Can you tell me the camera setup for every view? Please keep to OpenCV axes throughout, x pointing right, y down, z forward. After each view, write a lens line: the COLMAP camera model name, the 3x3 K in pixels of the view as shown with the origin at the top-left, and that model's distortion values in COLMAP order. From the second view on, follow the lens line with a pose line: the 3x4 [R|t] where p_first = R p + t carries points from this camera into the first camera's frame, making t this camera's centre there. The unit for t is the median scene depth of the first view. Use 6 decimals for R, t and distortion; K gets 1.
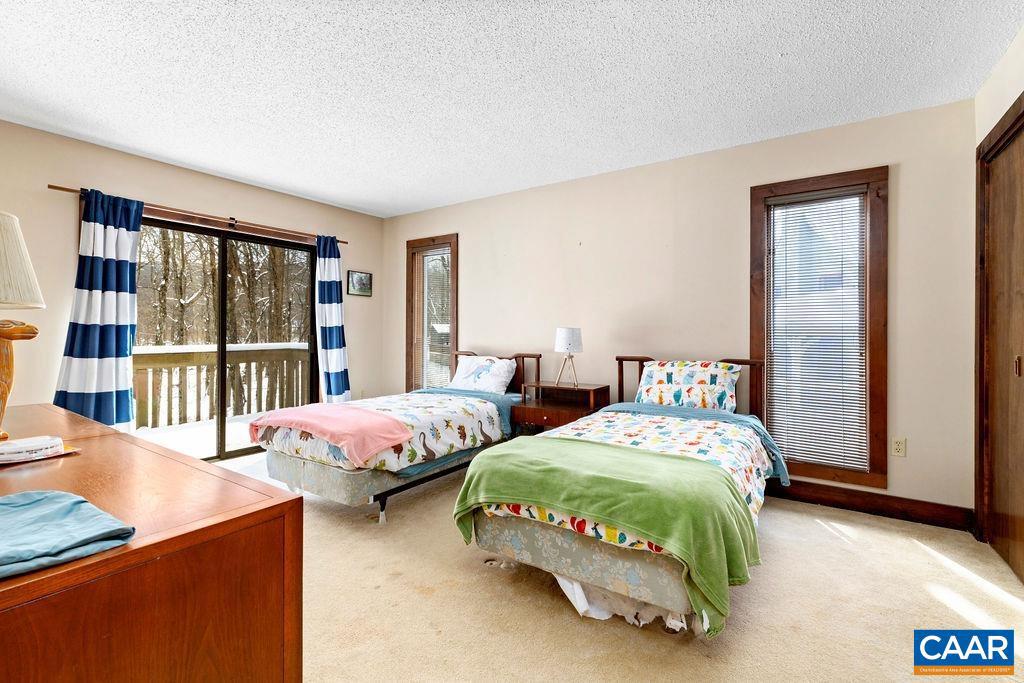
lens RADIAL K [[463.4, 0, 509.9], [0, 463.4, 329.5], [0, 0, 1]] dist [0.000706, 0.000242]
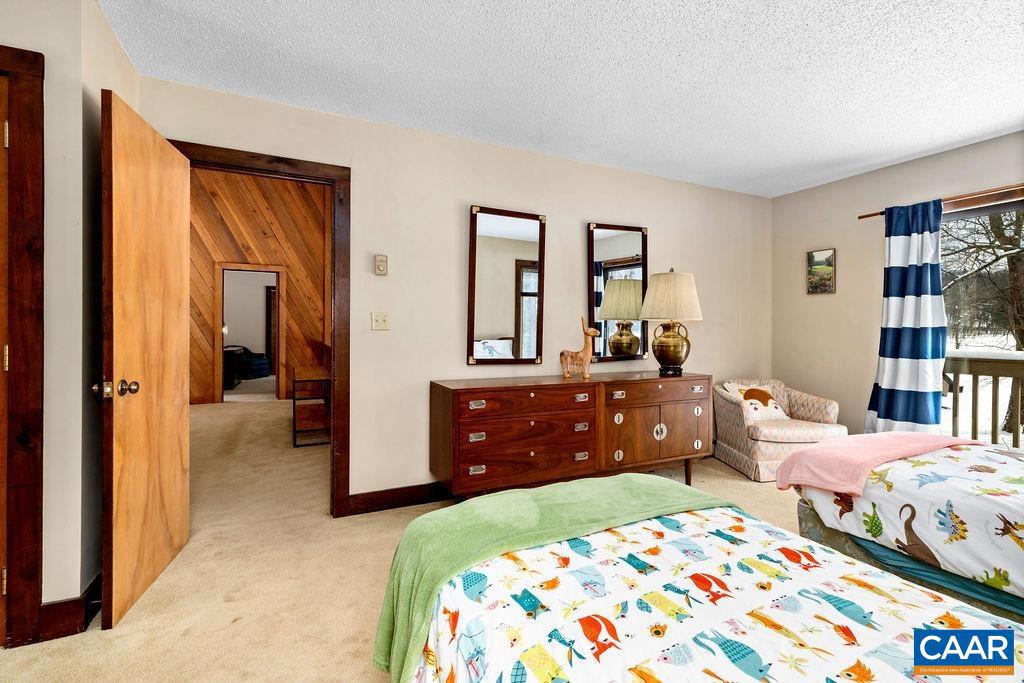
lens RADIAL K [[463.4, 0, 509.9], [0, 463.4, 329.5], [0, 0, 1]] dist [0.000706, 0.000242]
pose [[-0.508007, -0.006891, -0.861325, 0.525543], [-0.004484, 0.999976, -0.005355, 0.003617], [0.861341, 0.001141, -0.508025, 0.778846]]
